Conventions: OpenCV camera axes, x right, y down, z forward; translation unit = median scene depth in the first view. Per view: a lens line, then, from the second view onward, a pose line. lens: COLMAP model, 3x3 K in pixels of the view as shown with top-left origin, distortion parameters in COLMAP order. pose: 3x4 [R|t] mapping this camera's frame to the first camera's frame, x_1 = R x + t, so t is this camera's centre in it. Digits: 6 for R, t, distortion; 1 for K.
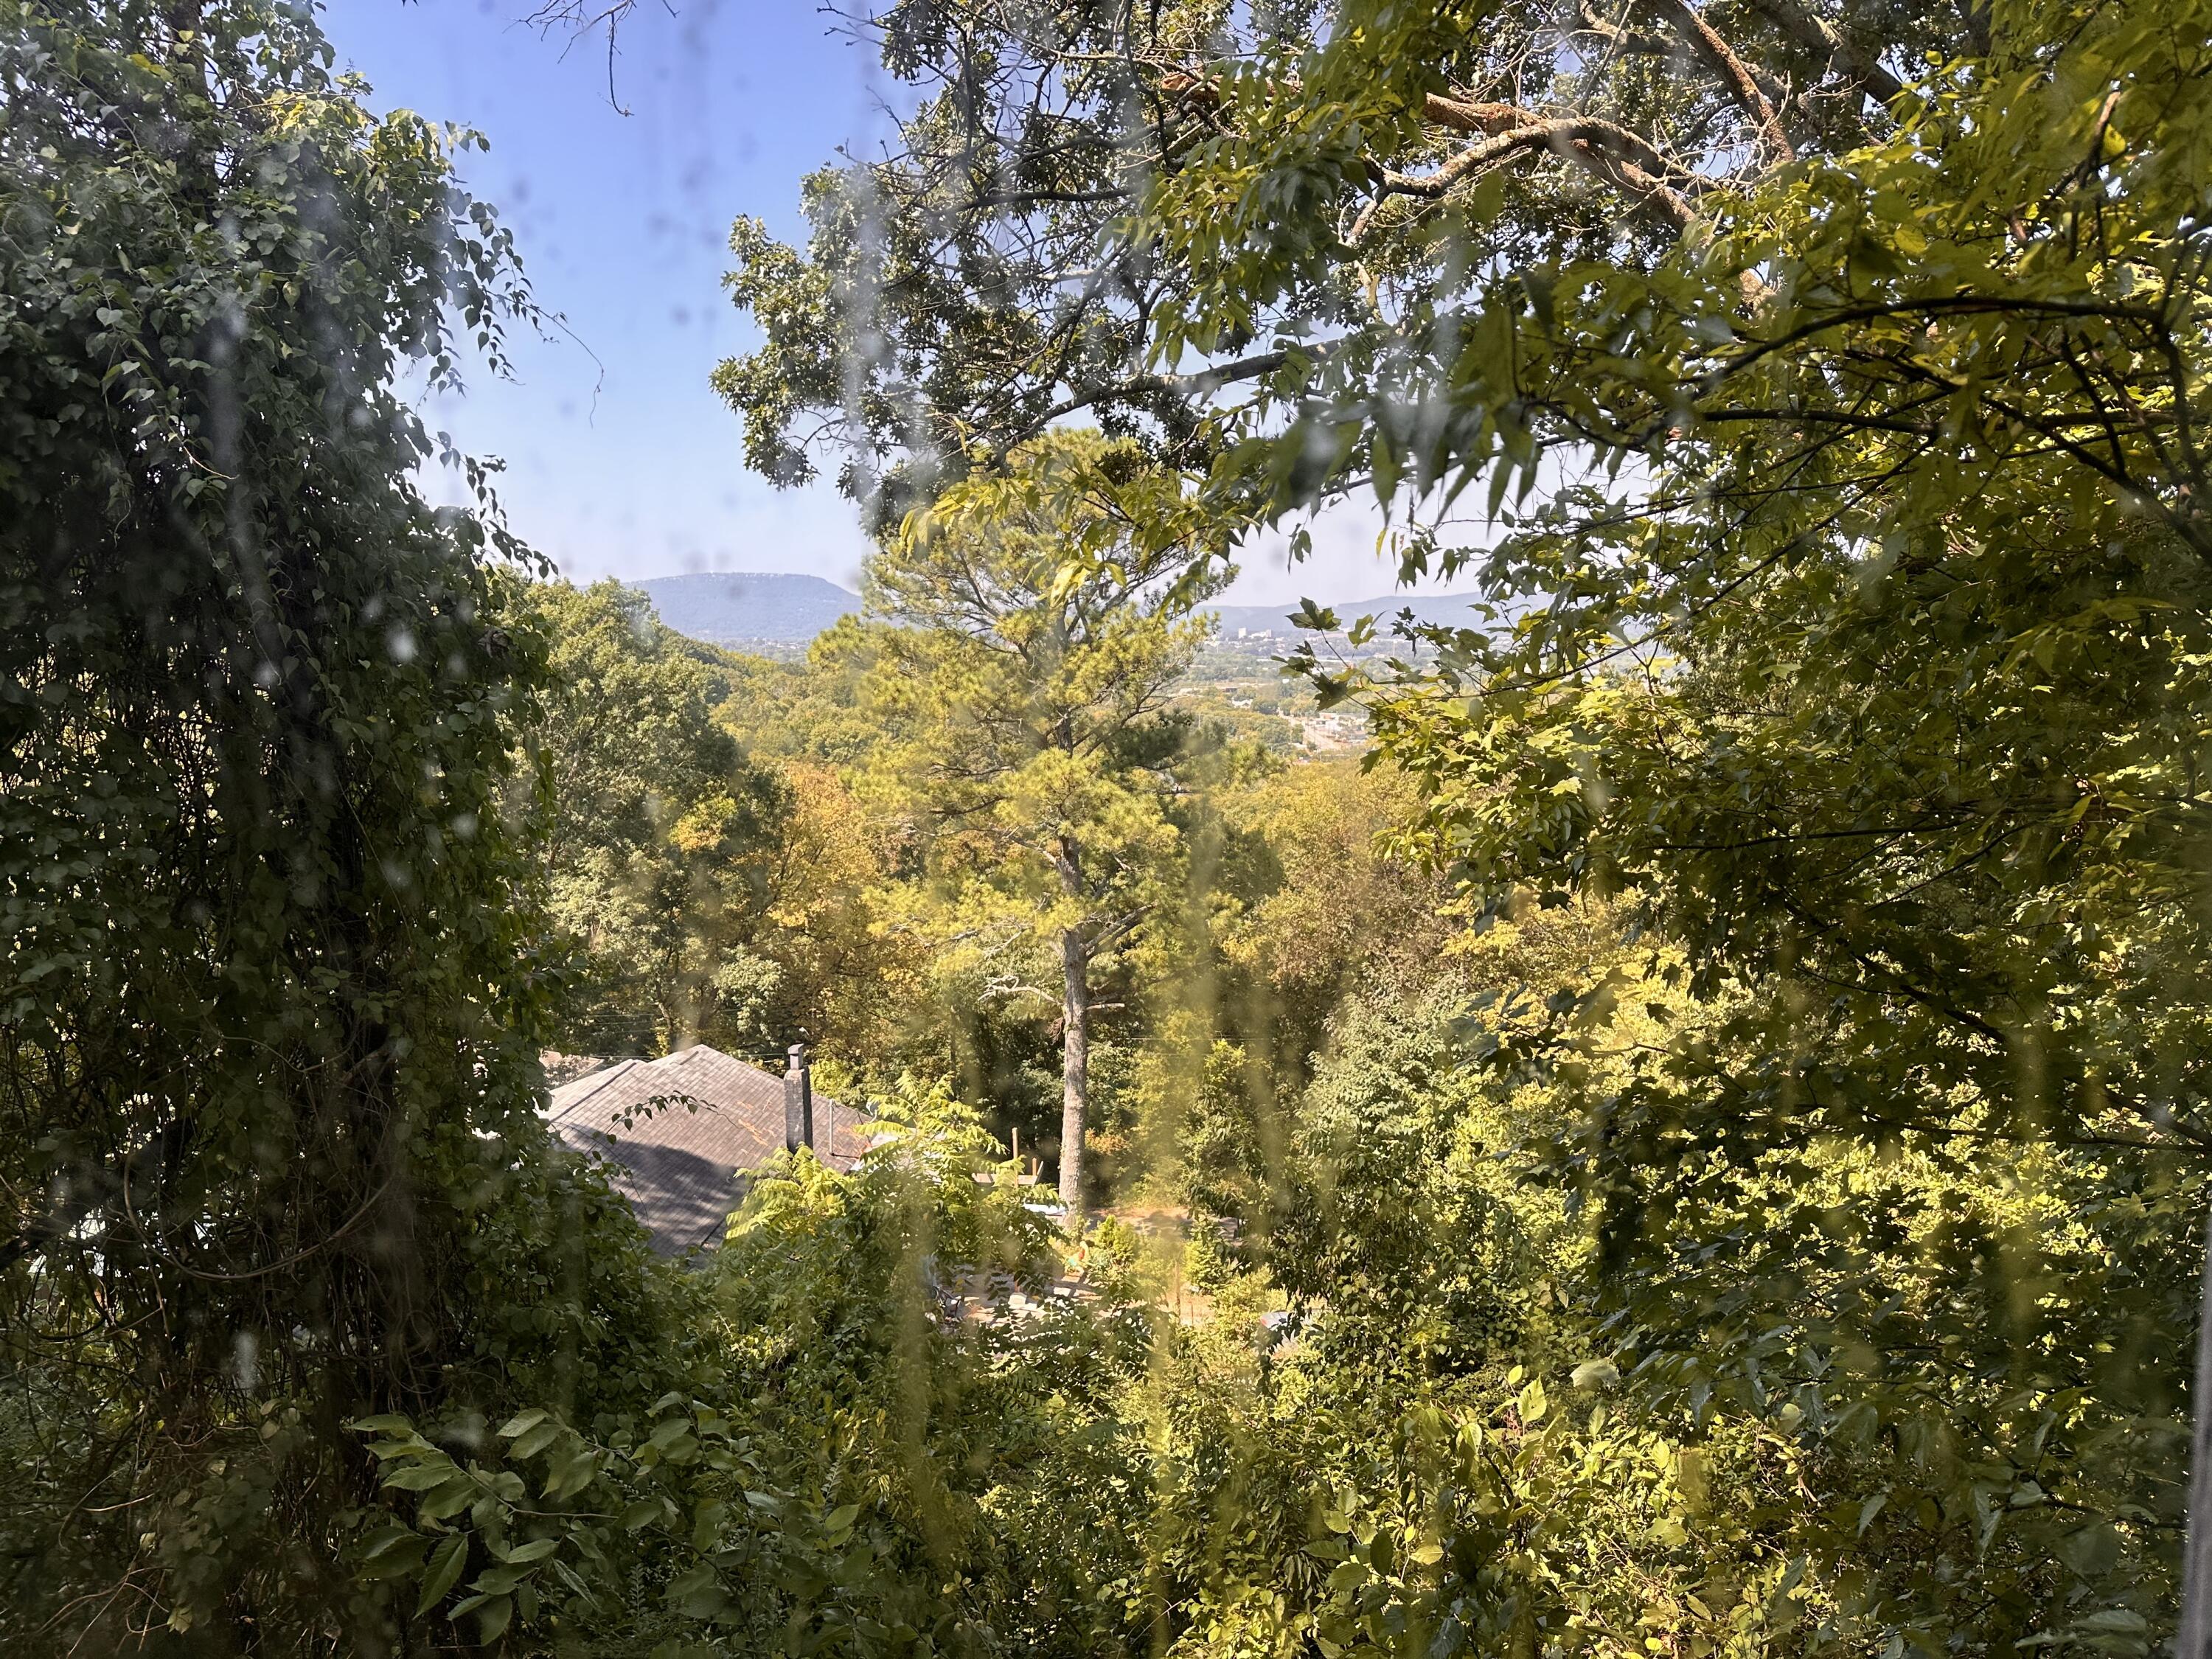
lens RADIAL K [[1531.5, 0, 1106.0], [0, 1531.5, 829.5], [0, 0, 1]] dist [0.081154, -0.137620]
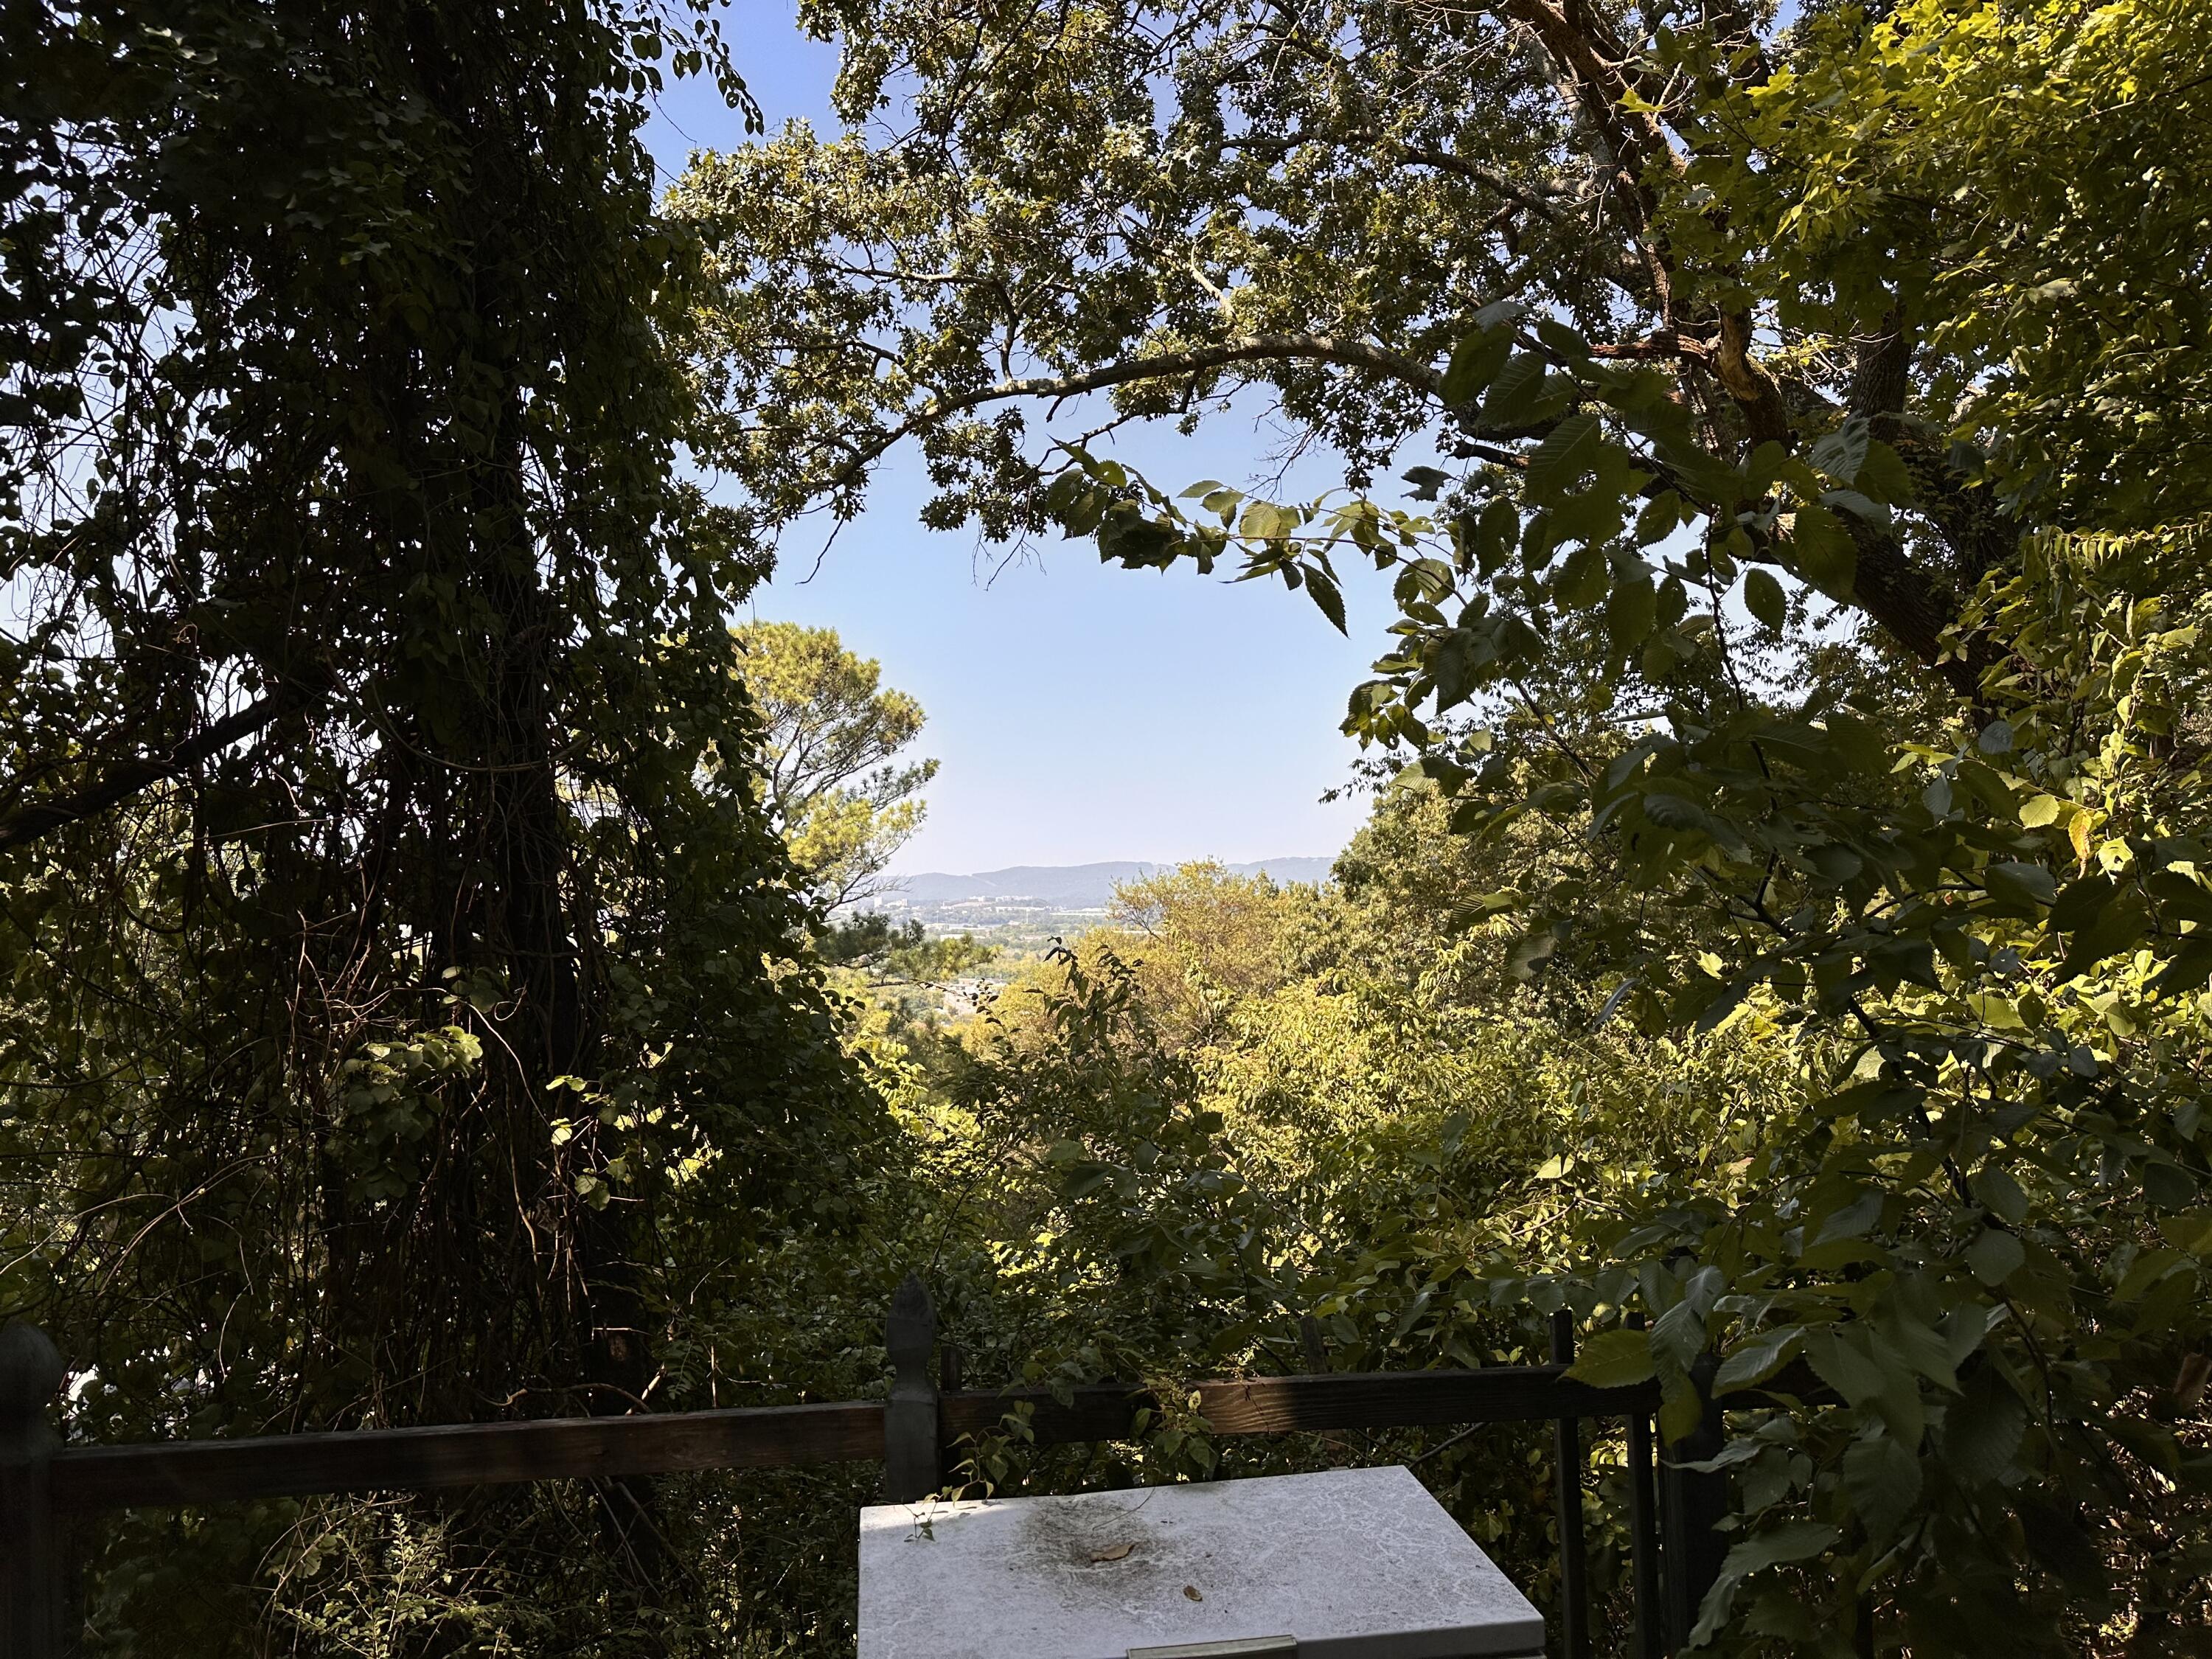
lens RADIAL K [[1531.5, 0, 1106.0], [0, 1531.5, 829.5], [0, 0, 1]] dist [0.081154, -0.137620]
pose [[0.969275, 0.001276, 0.245978, -0.140560], [0.045073, 0.982134, -0.182706, 0.158498], [-0.241817, 0.188180, 0.951900, 0.054853]]
